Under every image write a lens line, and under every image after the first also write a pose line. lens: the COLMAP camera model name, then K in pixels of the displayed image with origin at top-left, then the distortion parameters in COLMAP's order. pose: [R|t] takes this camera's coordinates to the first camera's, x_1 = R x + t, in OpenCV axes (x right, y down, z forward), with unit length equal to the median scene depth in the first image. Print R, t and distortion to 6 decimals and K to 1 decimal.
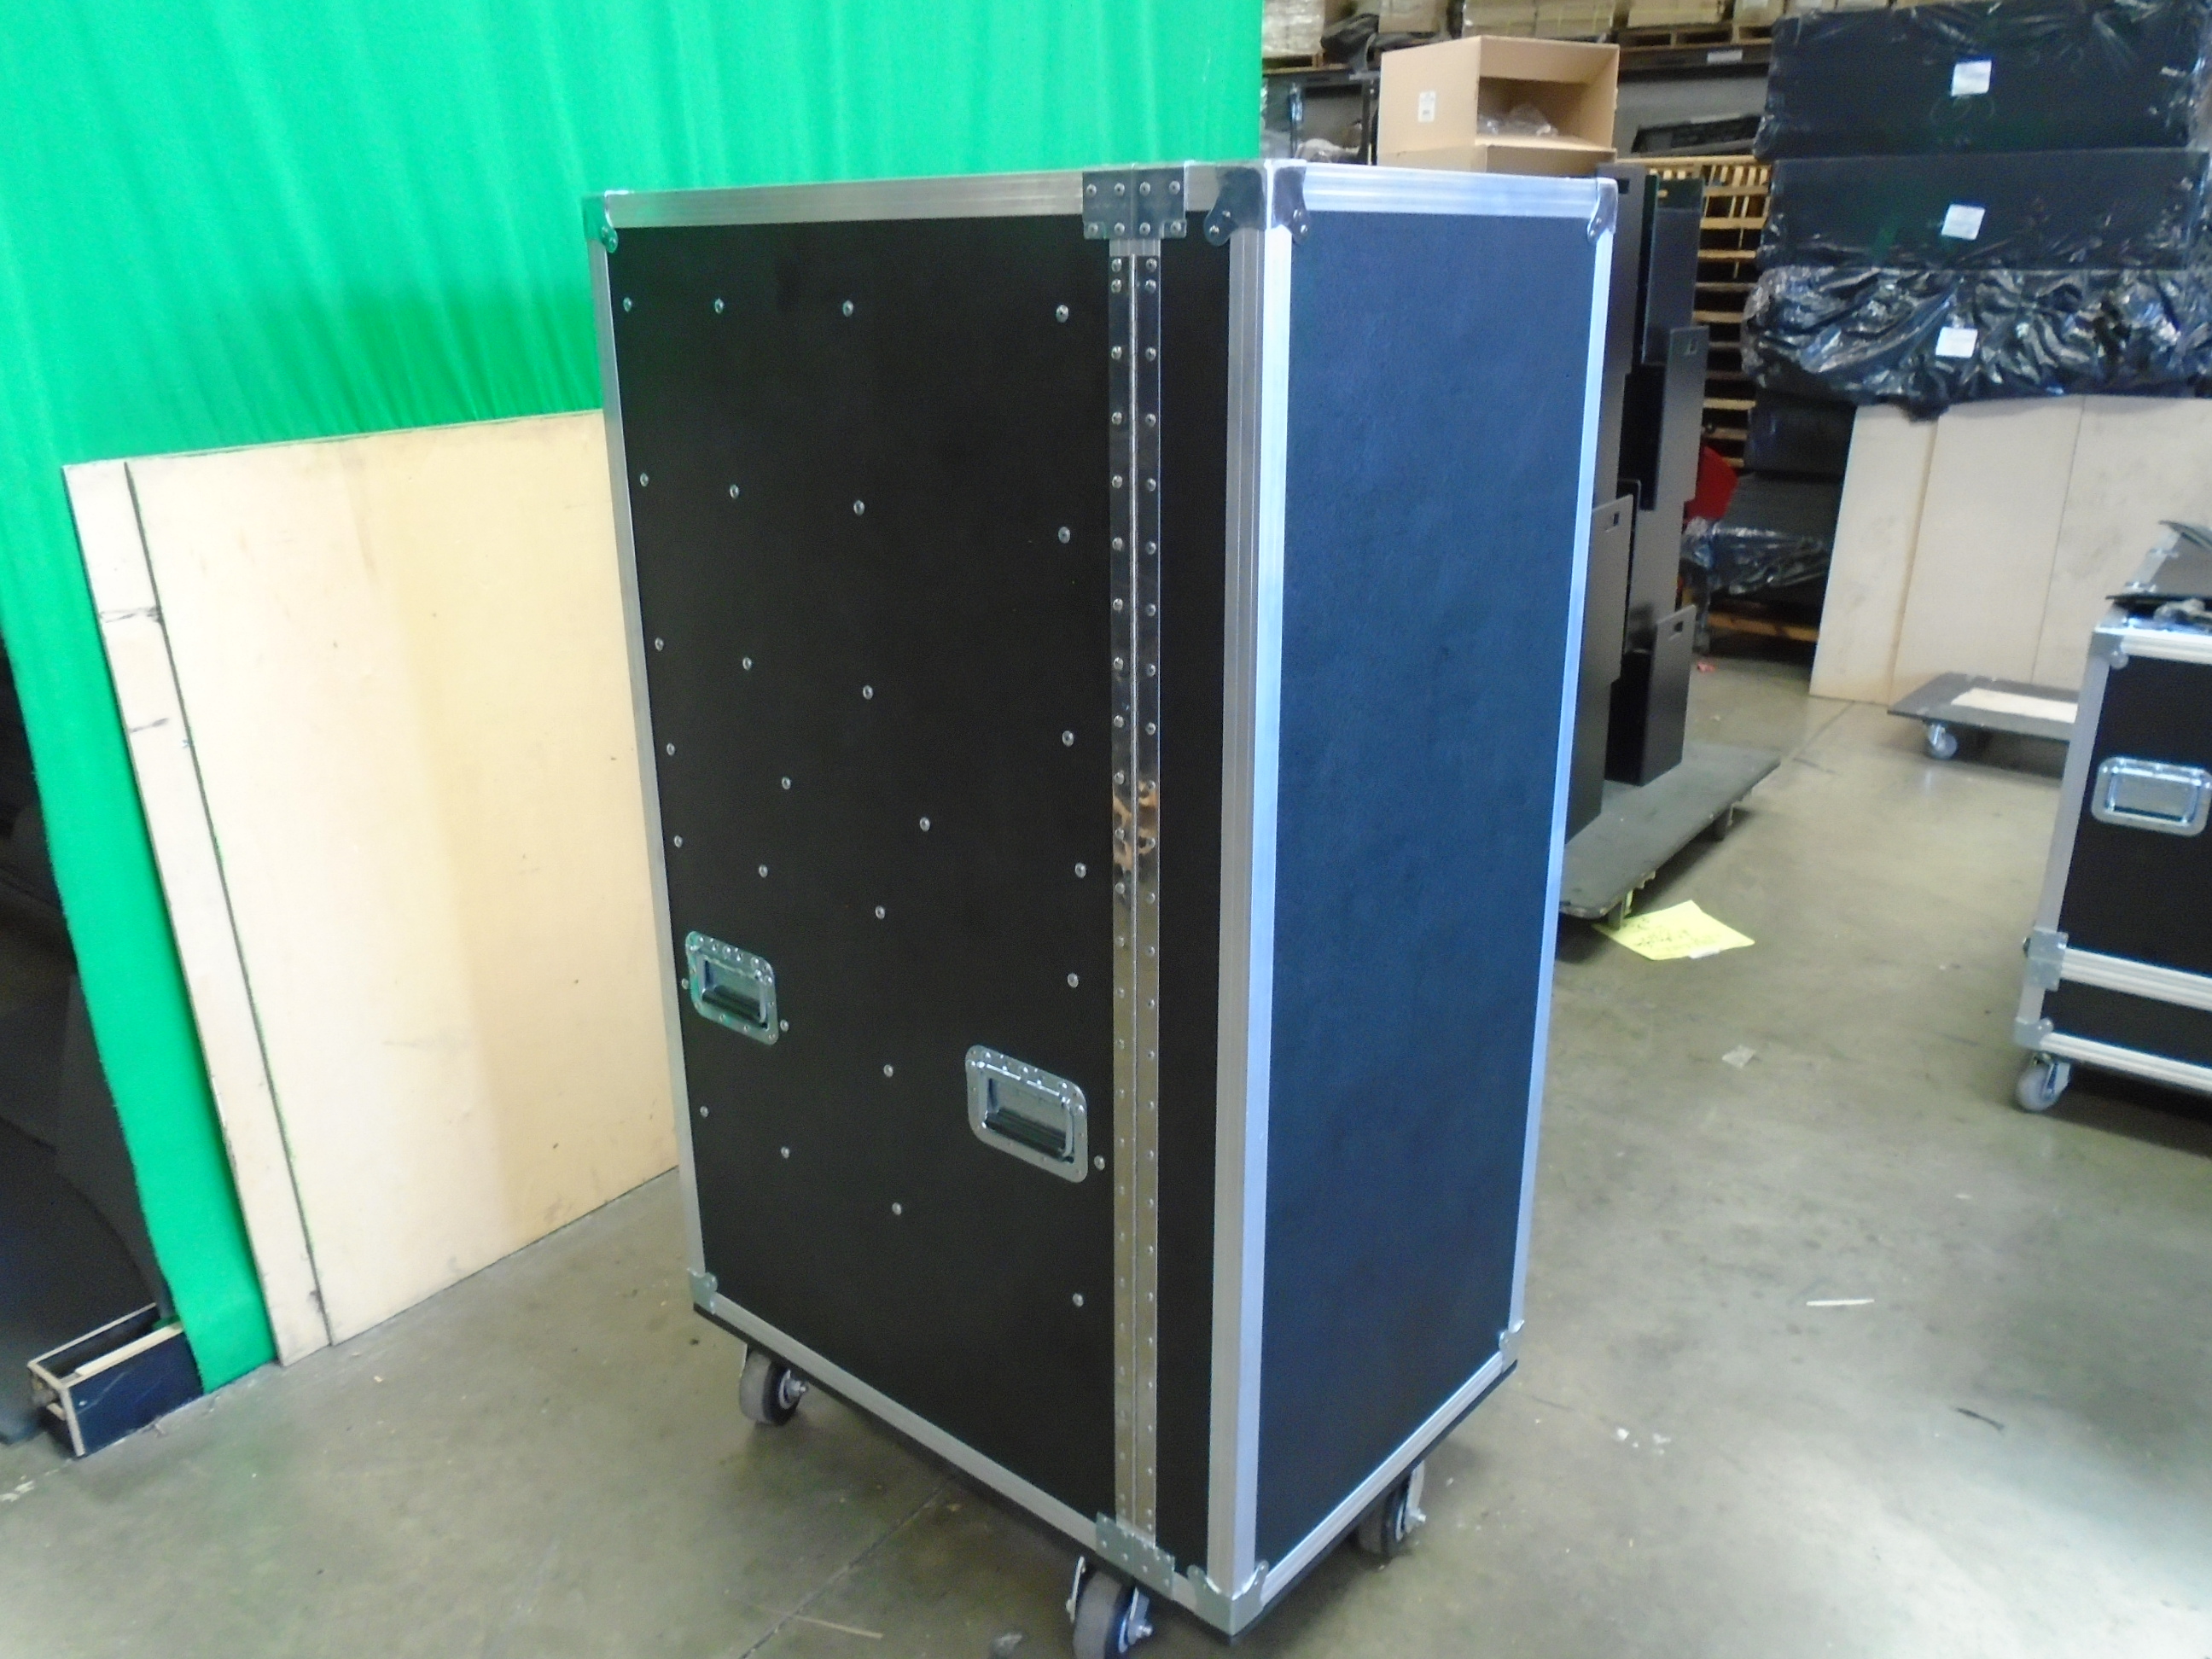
lens RADIAL K [[1684.4, 0, 1111.5], [0, 1684.4, 827.5], [0, 0, 1]] dist [-0.014548, -0.001779]
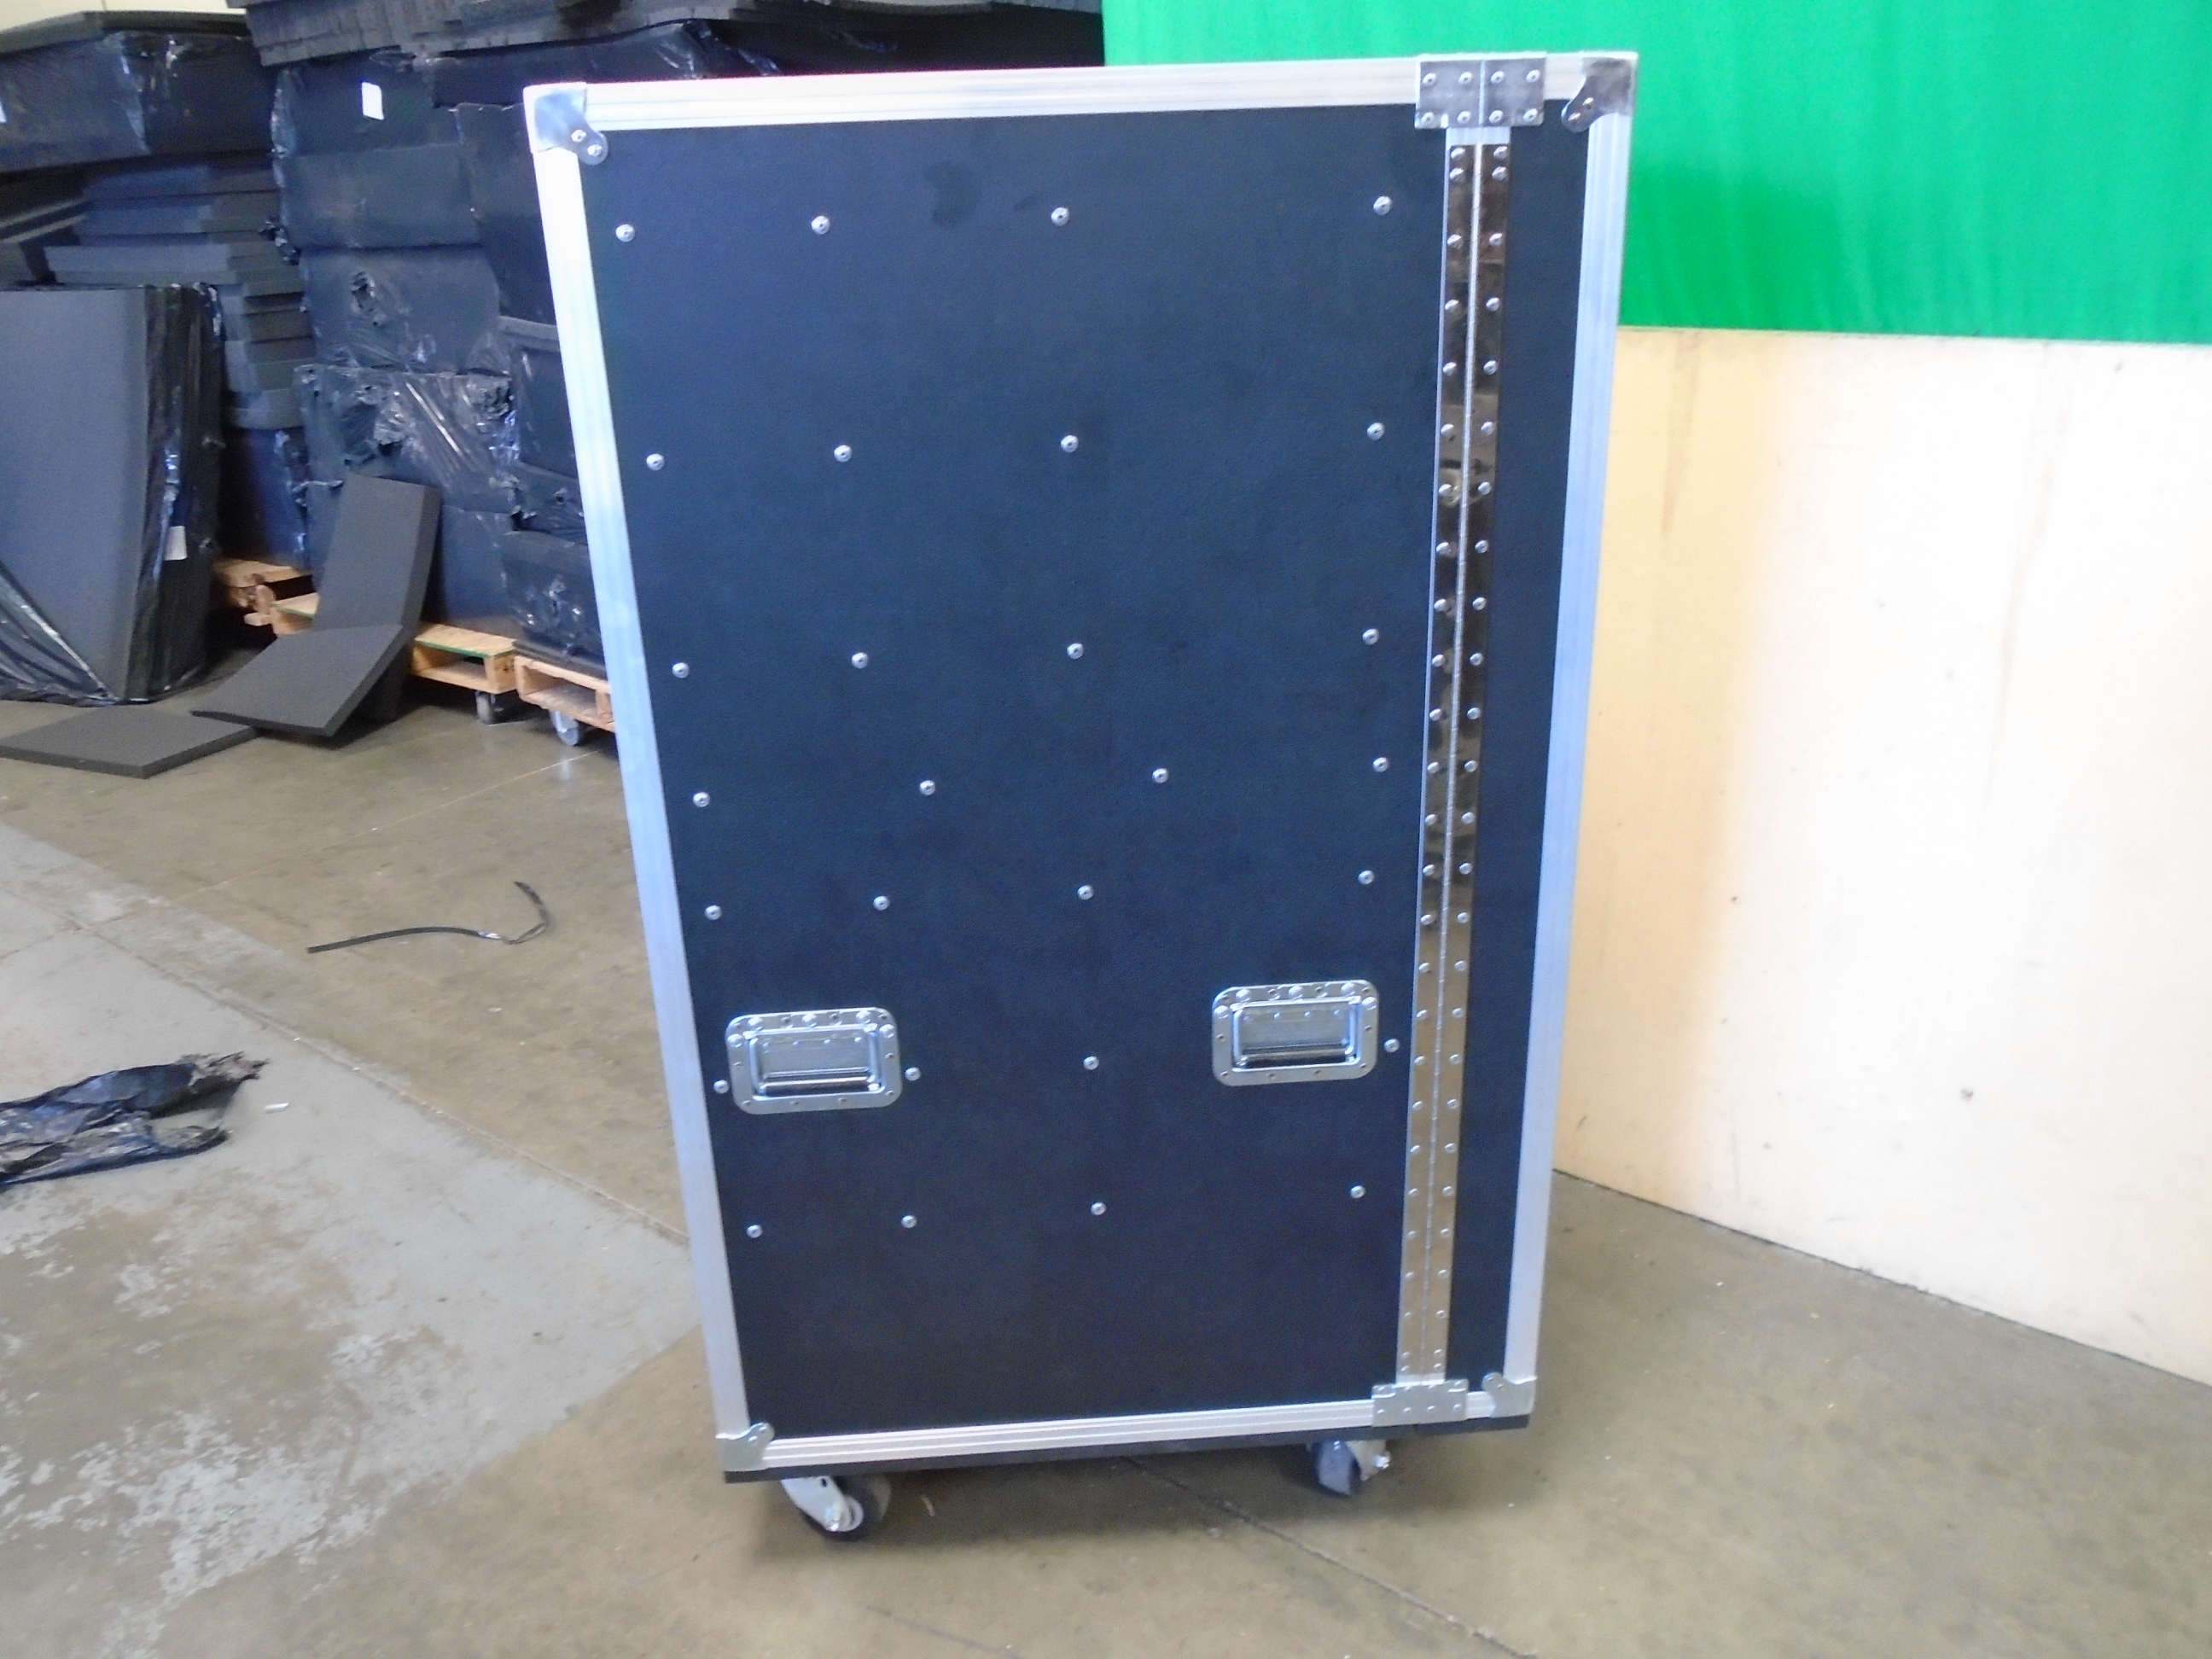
lens RADIAL K [[1668.8, 0, 1106.0], [0, 1668.8, 829.5], [0, 0, 1]] dist [-0.020025, 0.002005]
pose [[0.715001, -0.271770, 0.644138, -0.904750], [0.248966, 0.959930, 0.128651, -0.123651], [-0.653291, 0.068383, 0.754012, 0.406028]]
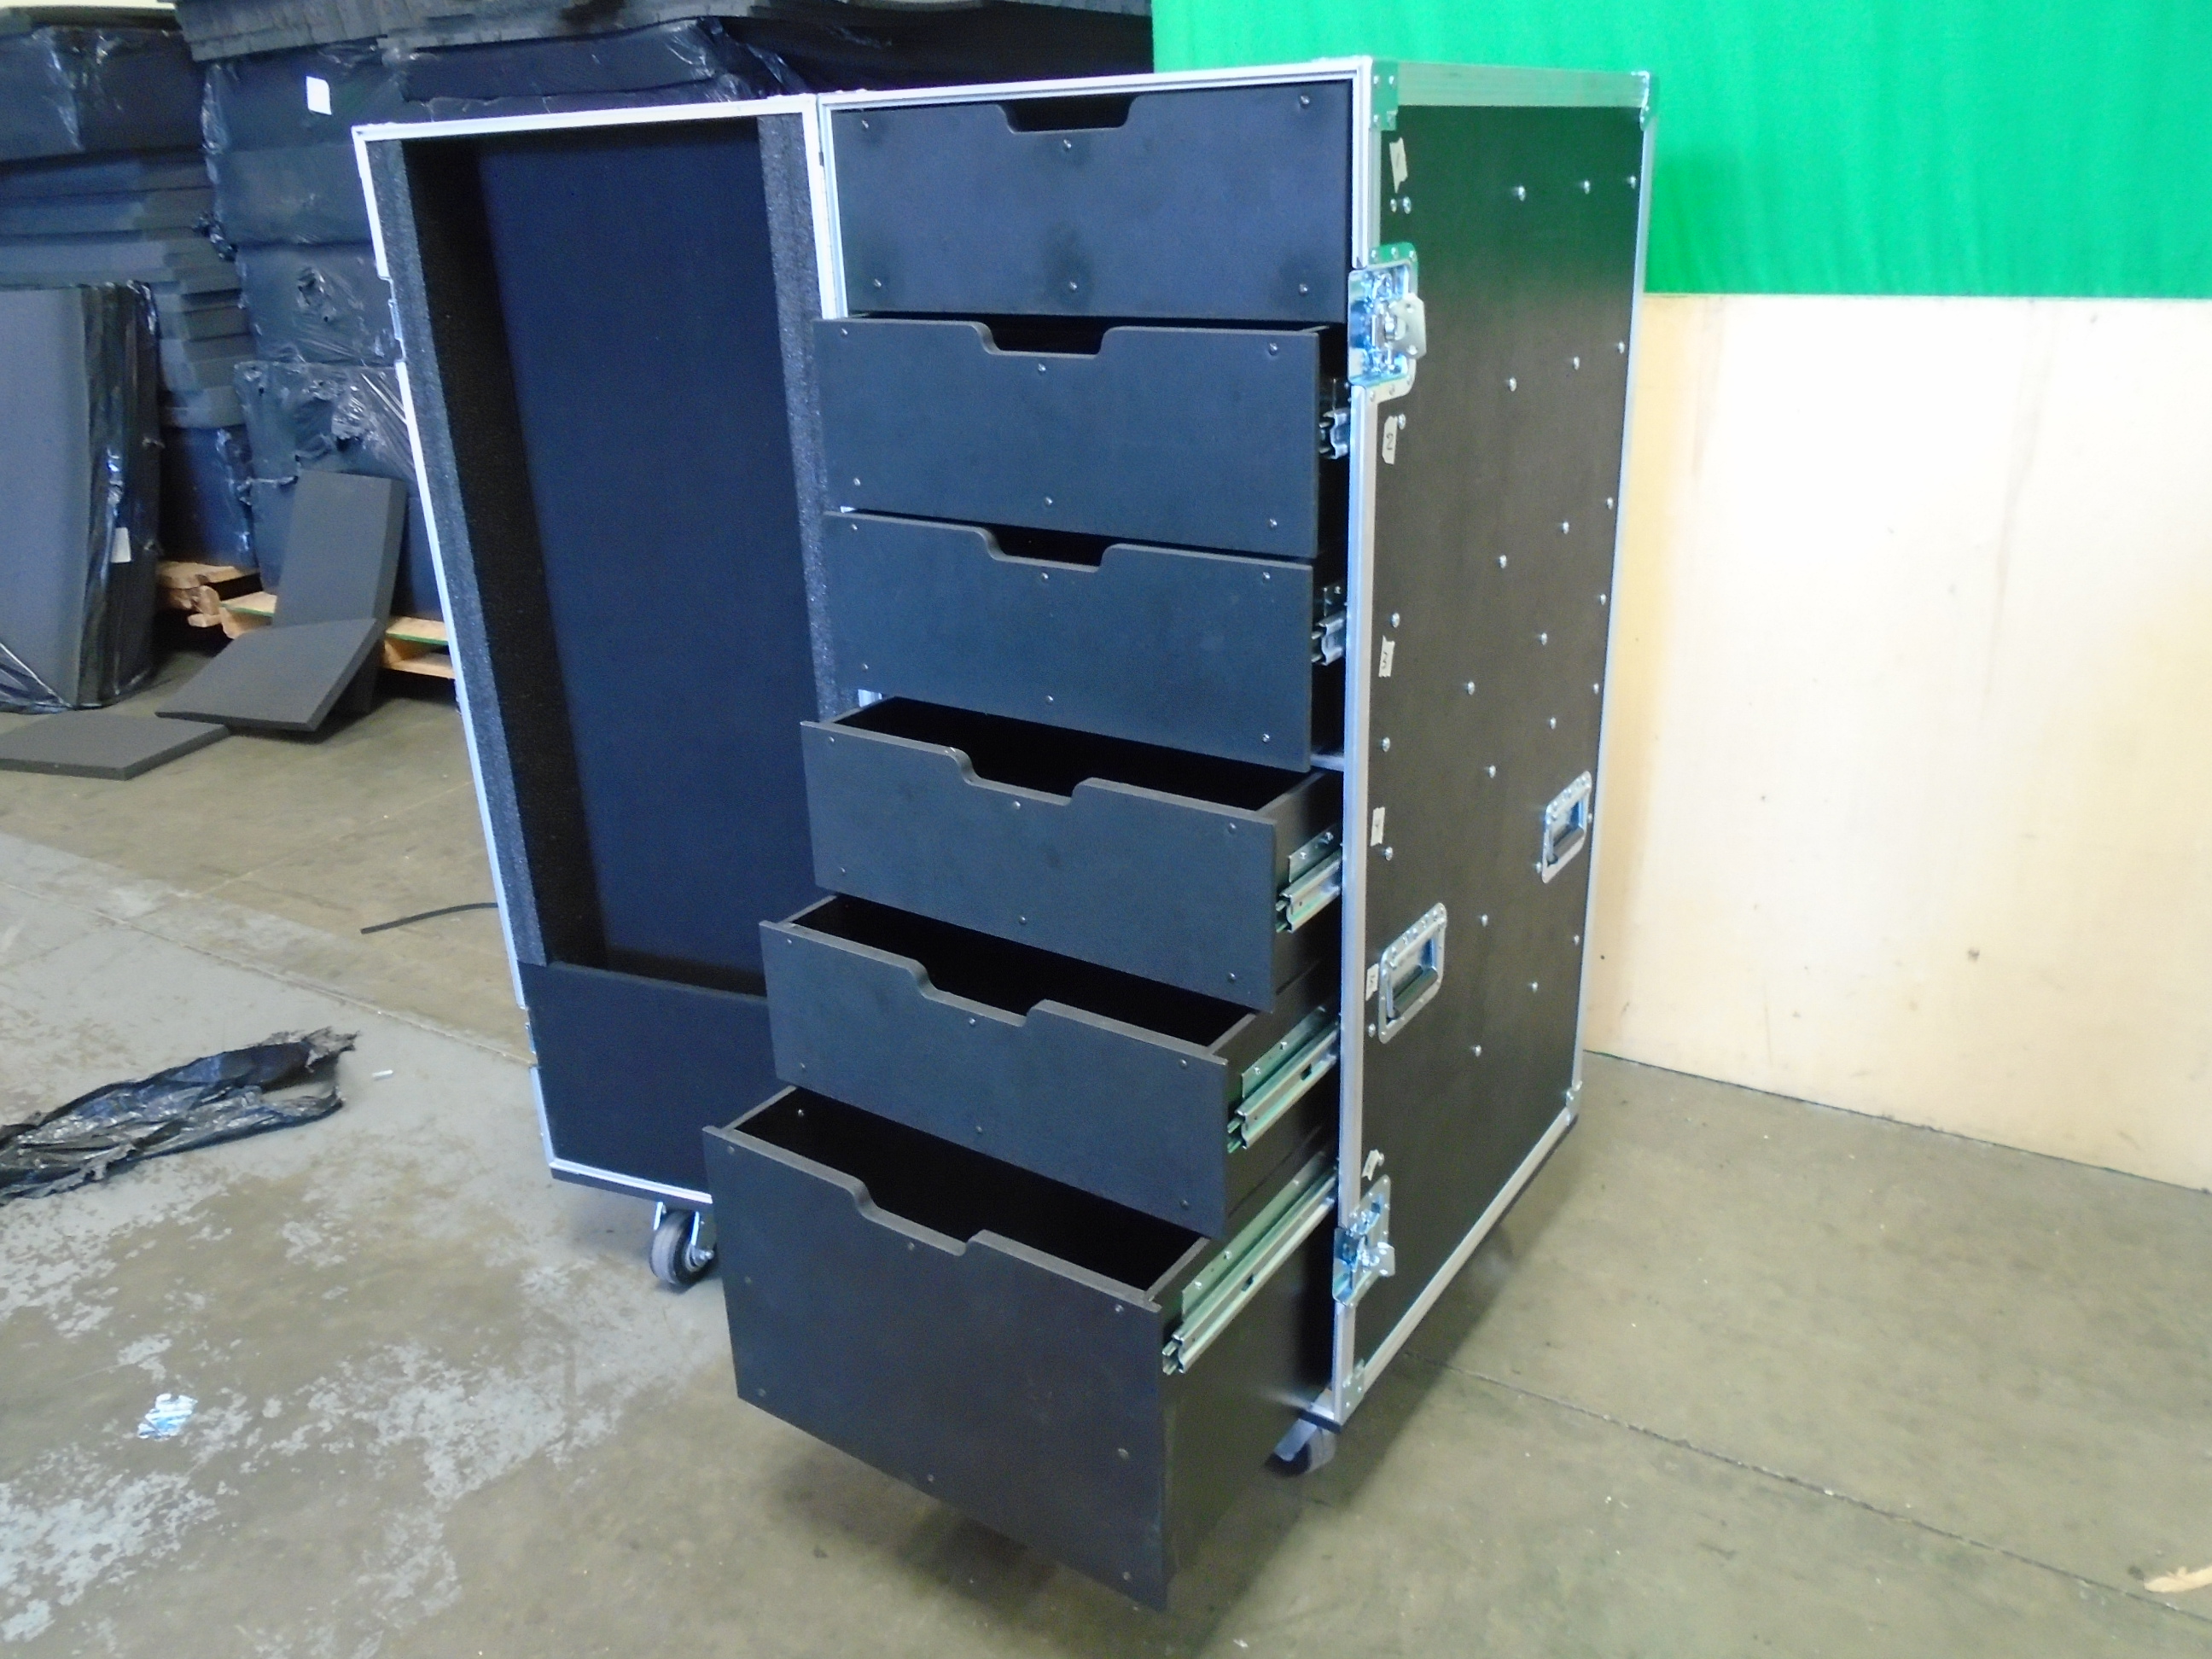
lens RADIAL K [[1665.8, 0, 1106.0], [0, 1665.8, 829.5], [0, 0, 1]] dist [-0.019394, -0.000055]
pose [[0.638067, -0.308517, 0.705470, -1.165064], [0.279898, 0.946475, 0.160757, -0.156724], [-0.717306, 0.094886, 0.690267, 0.478087]]
